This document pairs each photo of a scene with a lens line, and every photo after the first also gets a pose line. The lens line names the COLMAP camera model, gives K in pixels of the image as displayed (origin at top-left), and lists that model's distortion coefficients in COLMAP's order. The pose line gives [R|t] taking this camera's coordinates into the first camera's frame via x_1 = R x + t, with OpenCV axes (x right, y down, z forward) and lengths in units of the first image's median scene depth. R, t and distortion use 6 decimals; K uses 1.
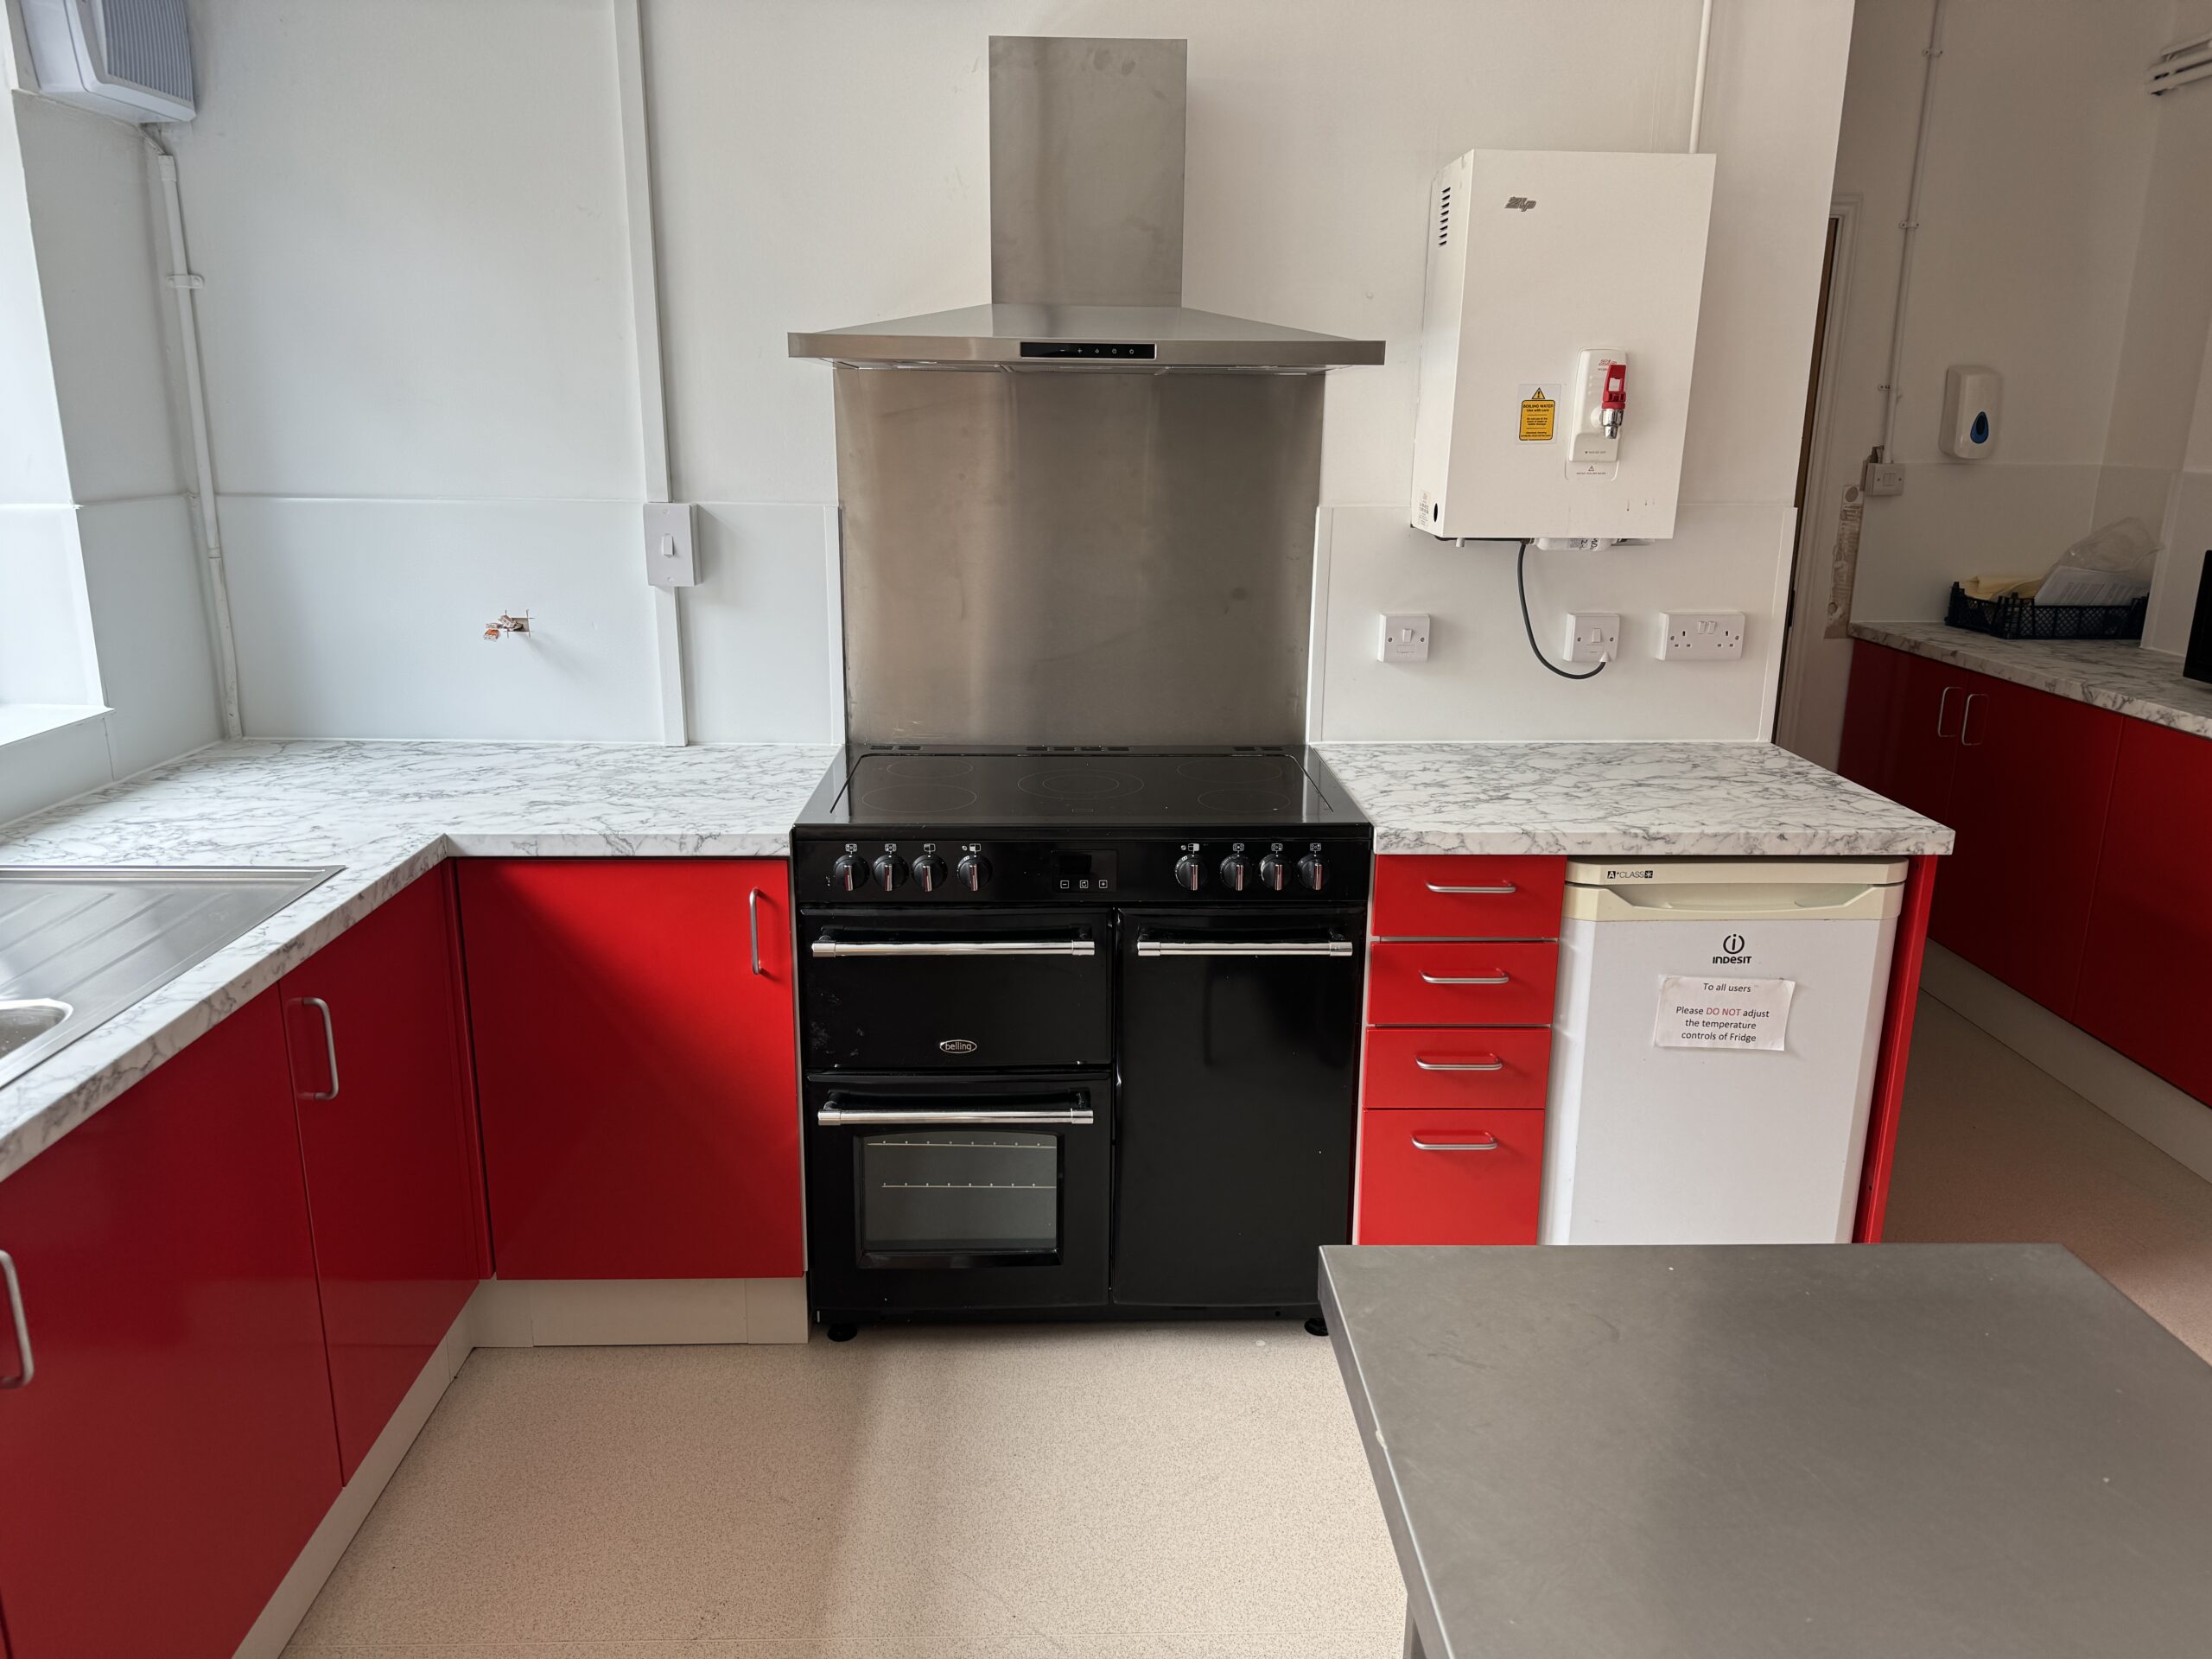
lens RADIAL K [[1541.6, 0, 1106.0], [0, 1541.6, 829.5], [0, 0, 1]] dist [0.078935, -0.105305]
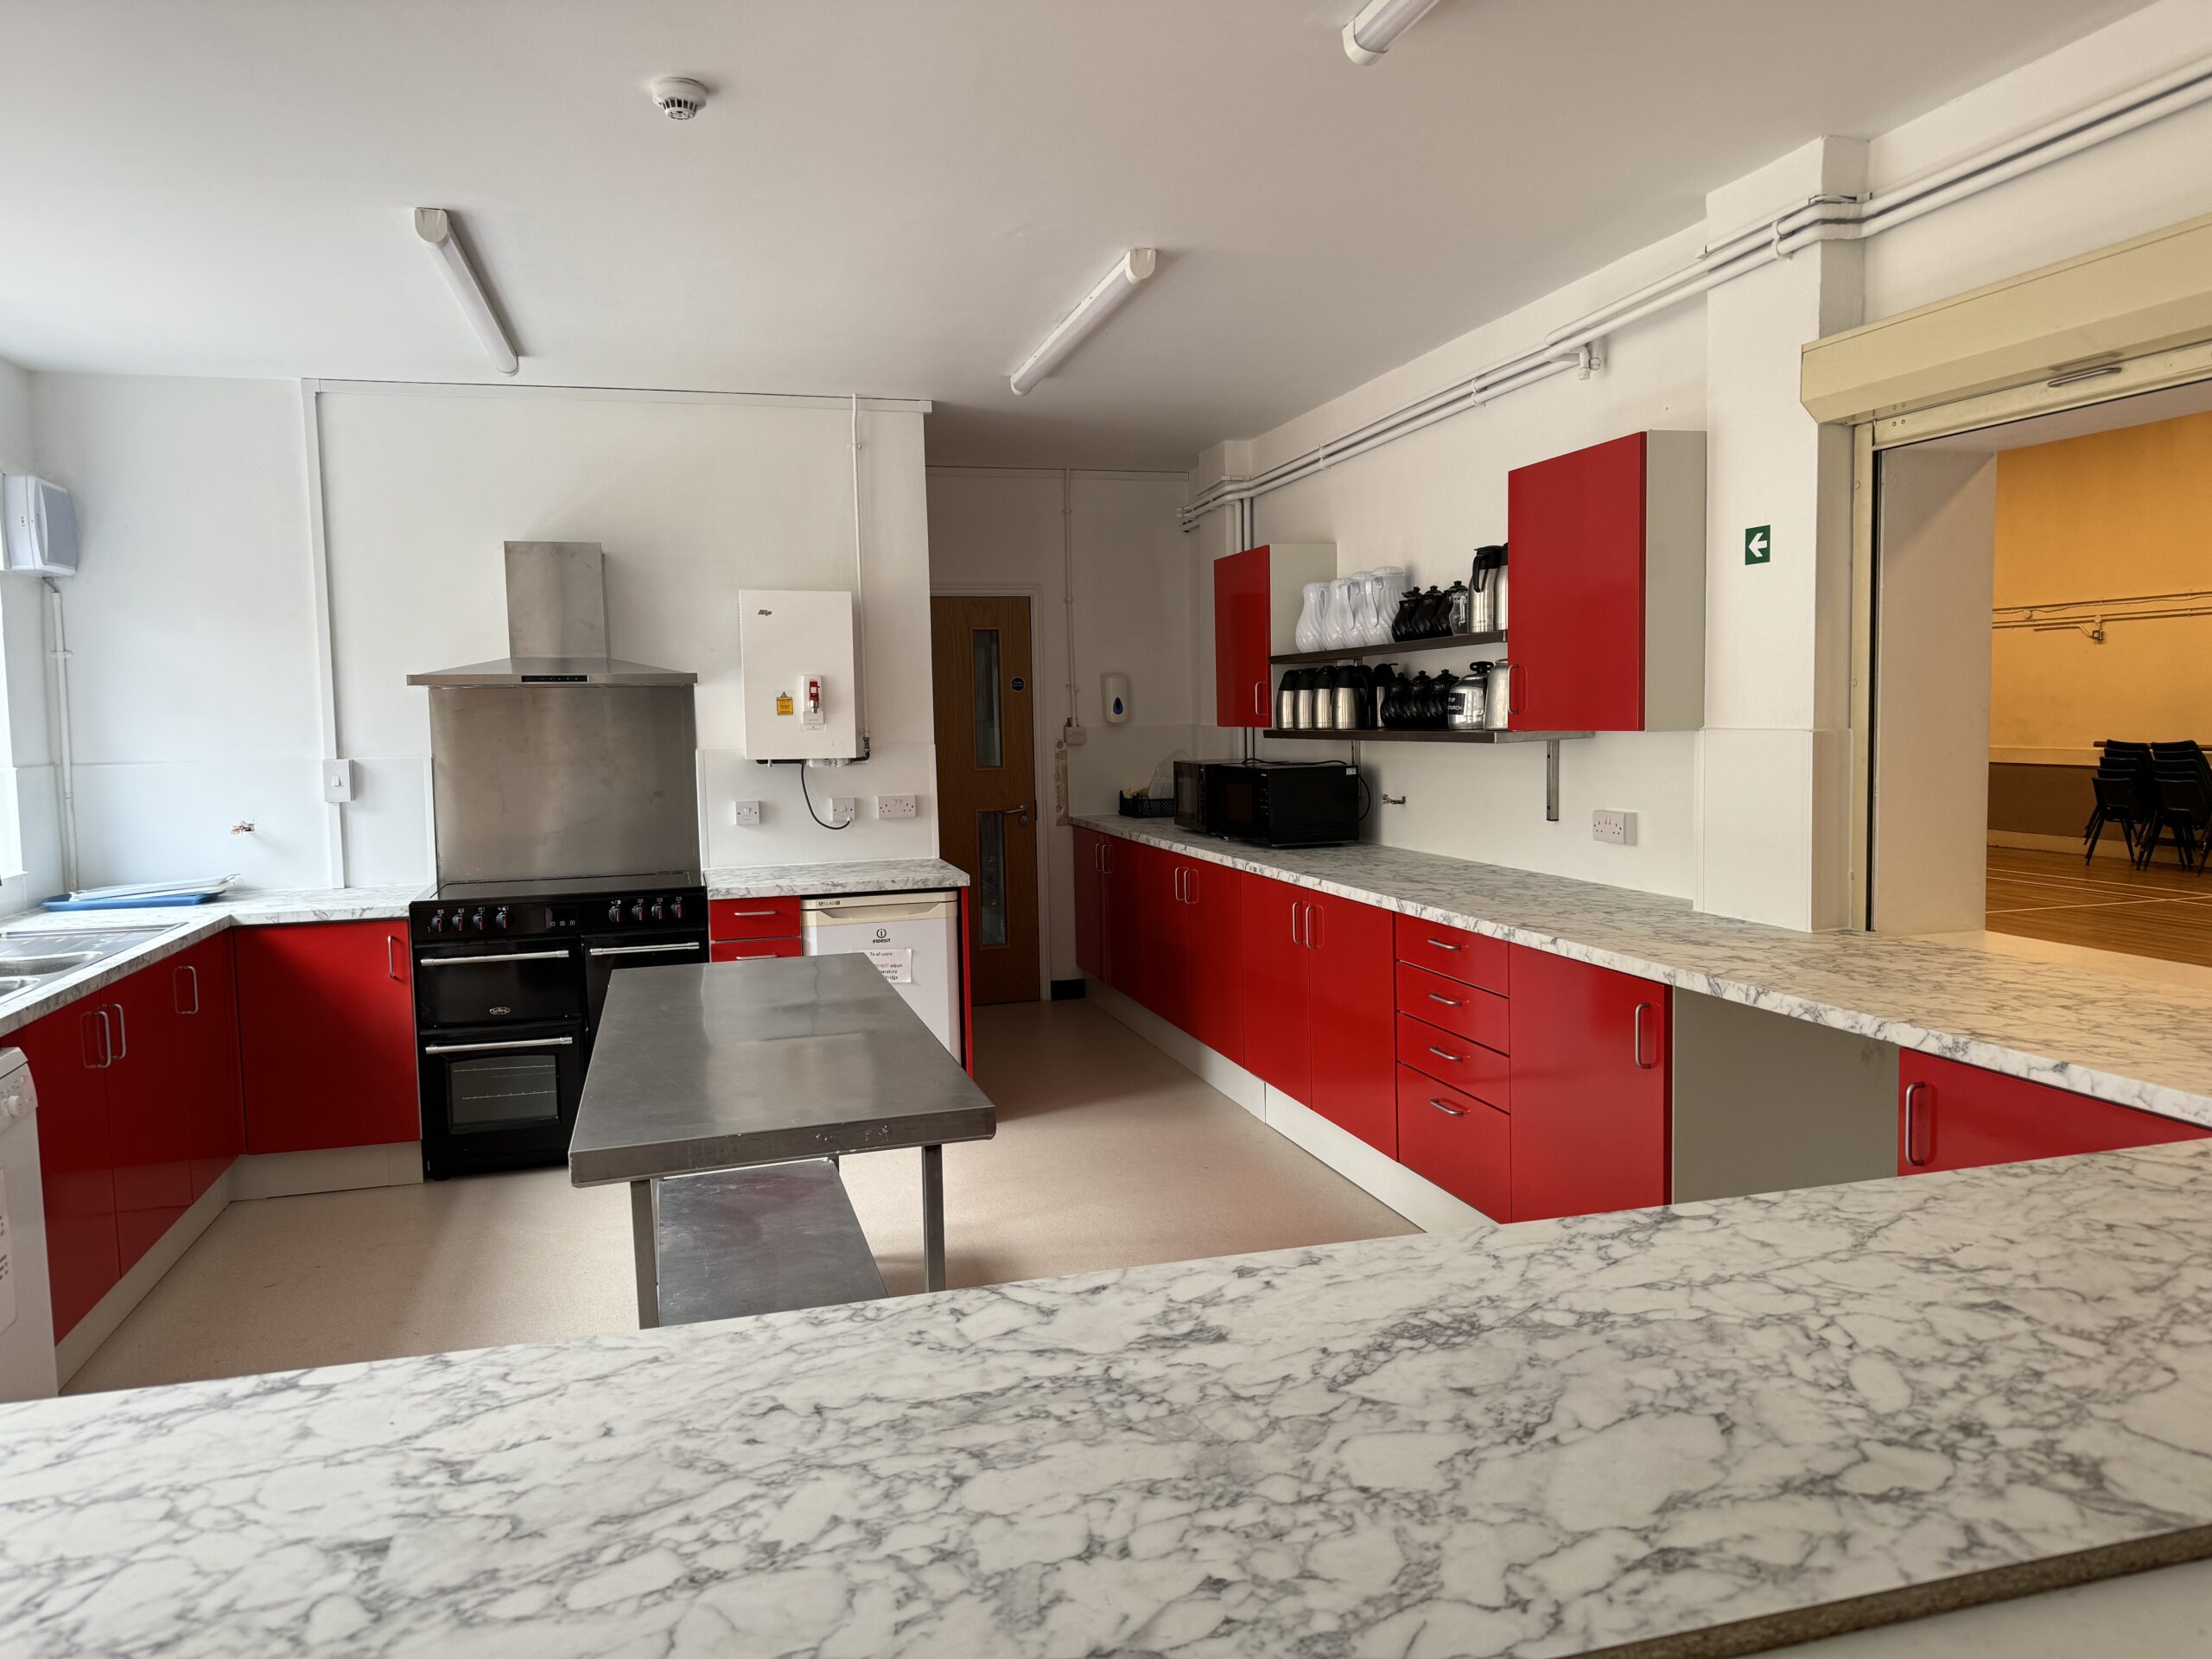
lens RADIAL K [[1541.6, 0, 1106.0], [0, 1541.6, 829.5], [0, 0, 1]] dist [0.078935, -0.105305]
pose [[0.969889, -0.048464, 0.238678, 0.195039], [0.092395, 0.979960, -0.176470, 0.337286], [-0.225343, 0.193209, 0.954930, -1.151645]]
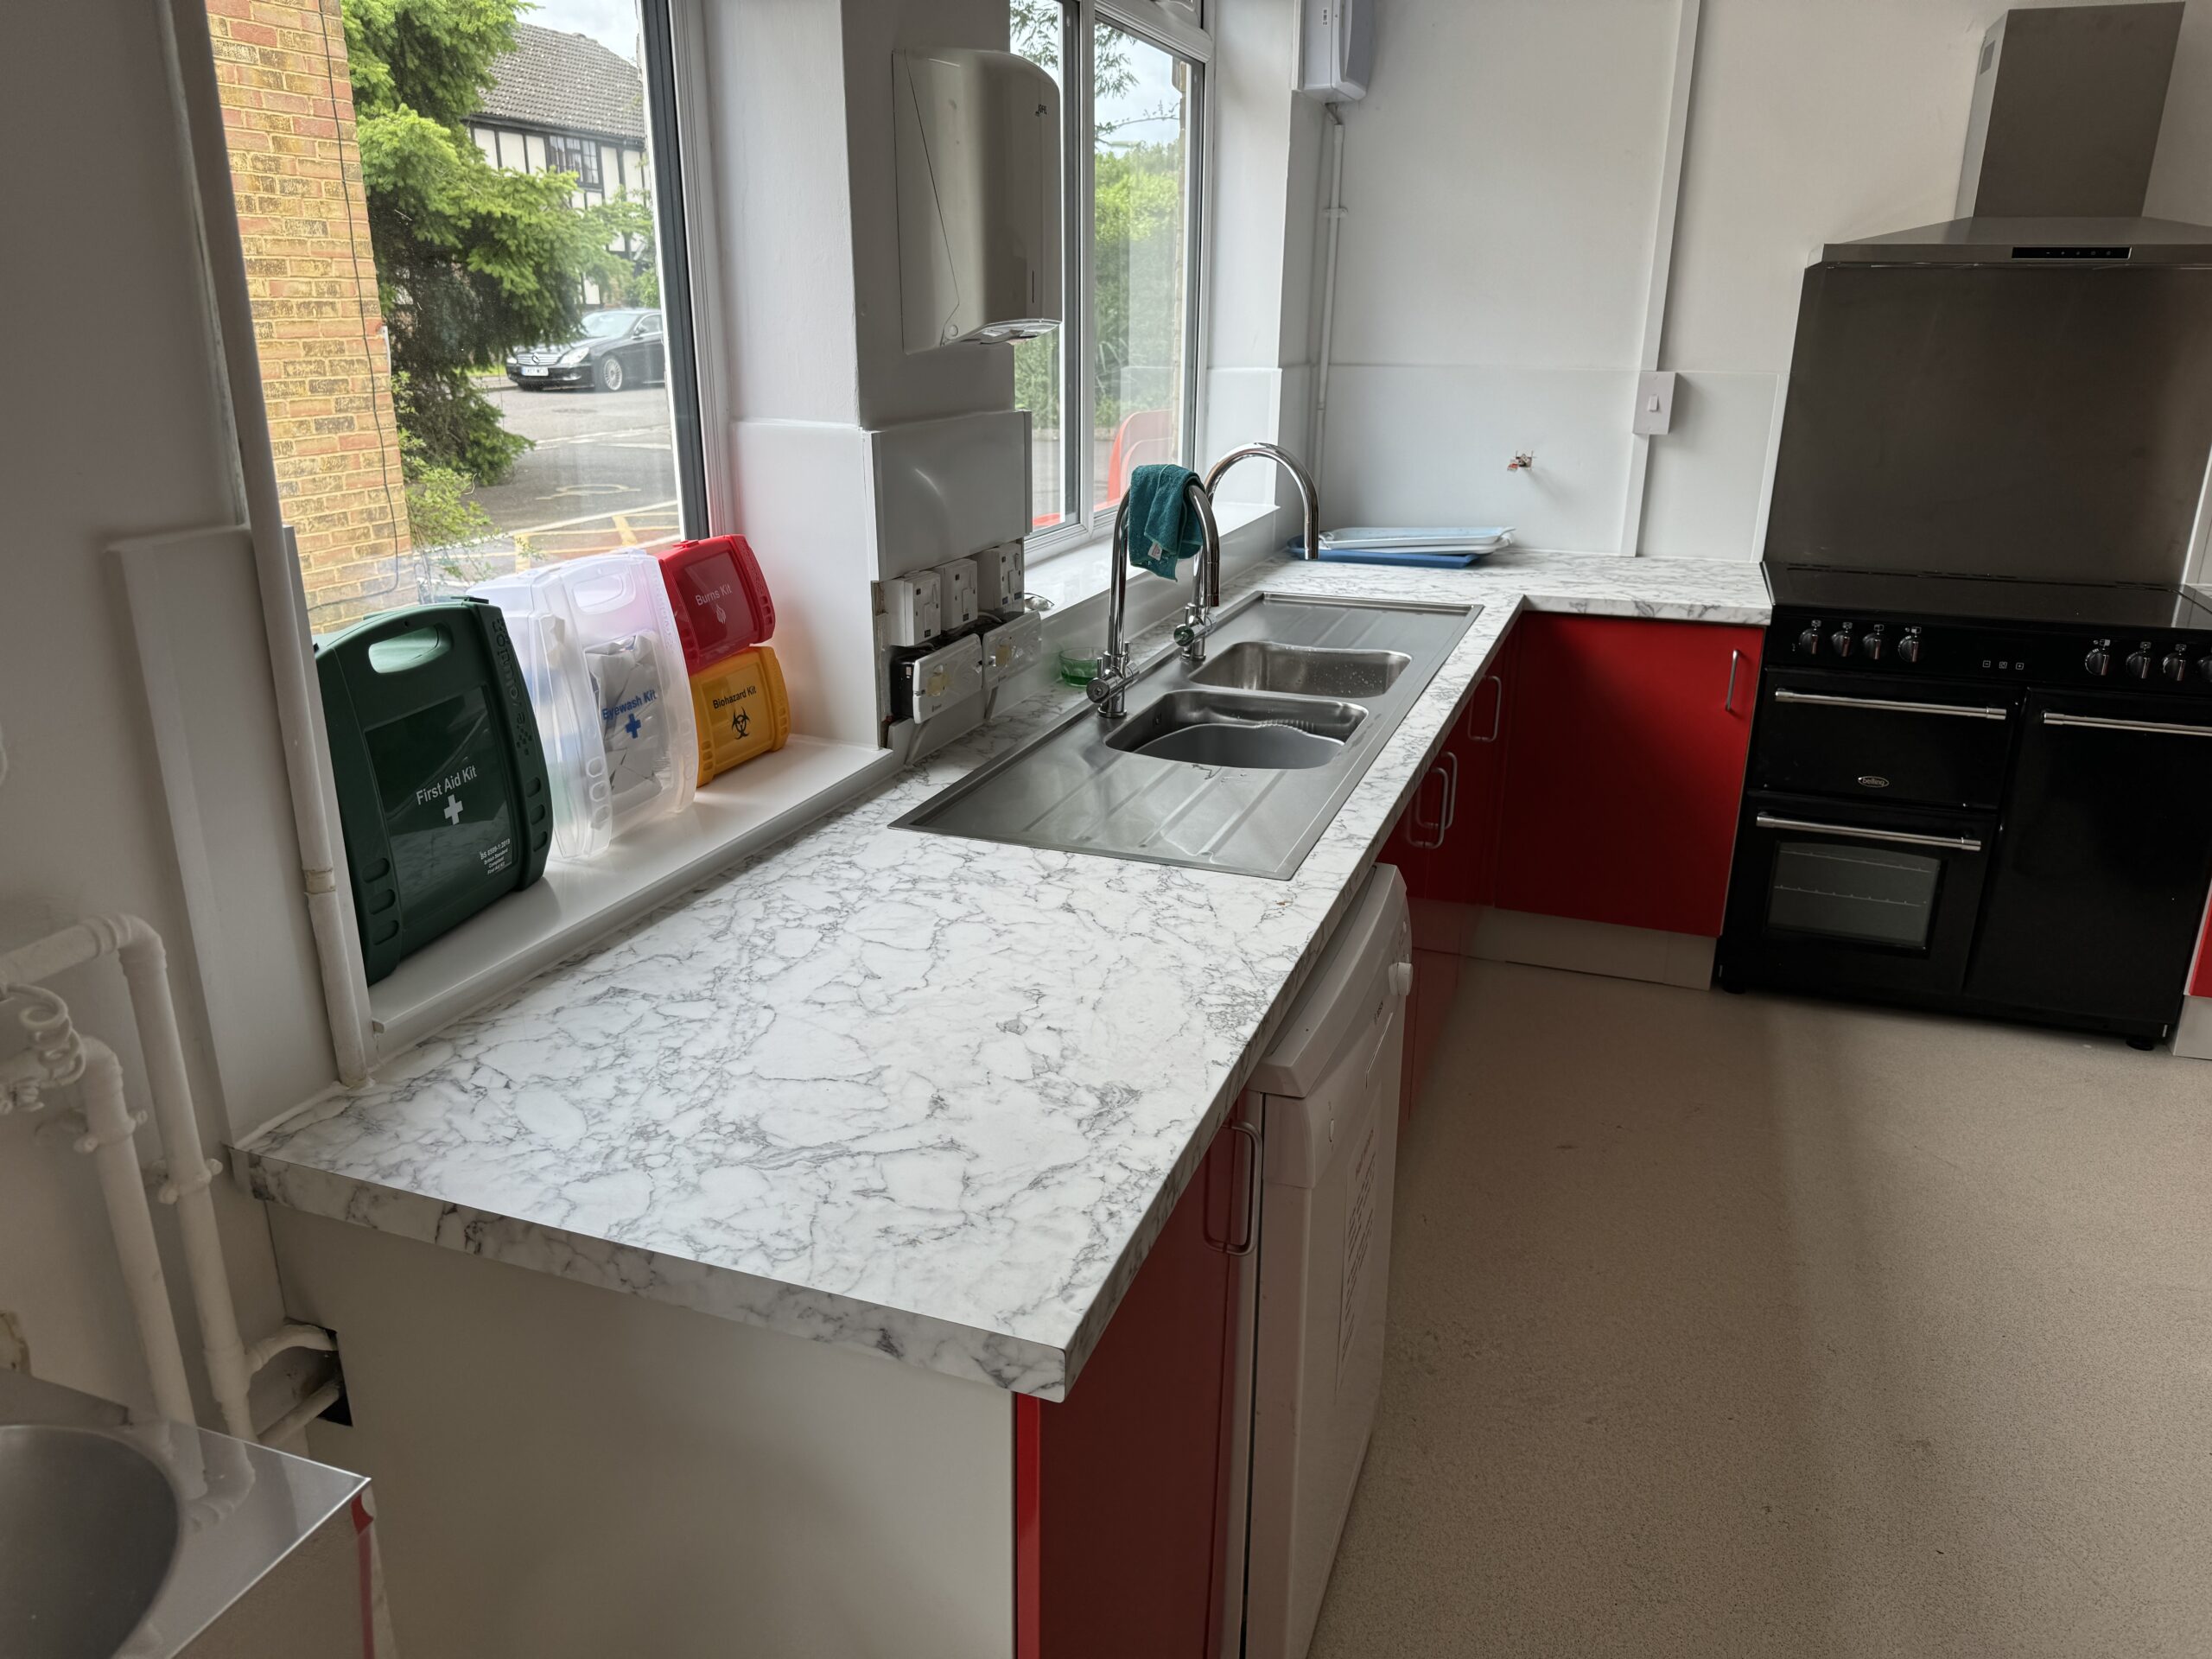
lens RADIAL K [[1541.6, 0, 1106.0], [0, 1541.6, 829.5], [0, 0, 1]] dist [0.078935, -0.105305]
pose [[0.930046, 0.116854, -0.348366, -0.235520], [-0.095205, 0.992342, 0.078694, 0.137193], [0.354894, -0.040023, 0.934050, -0.497455]]
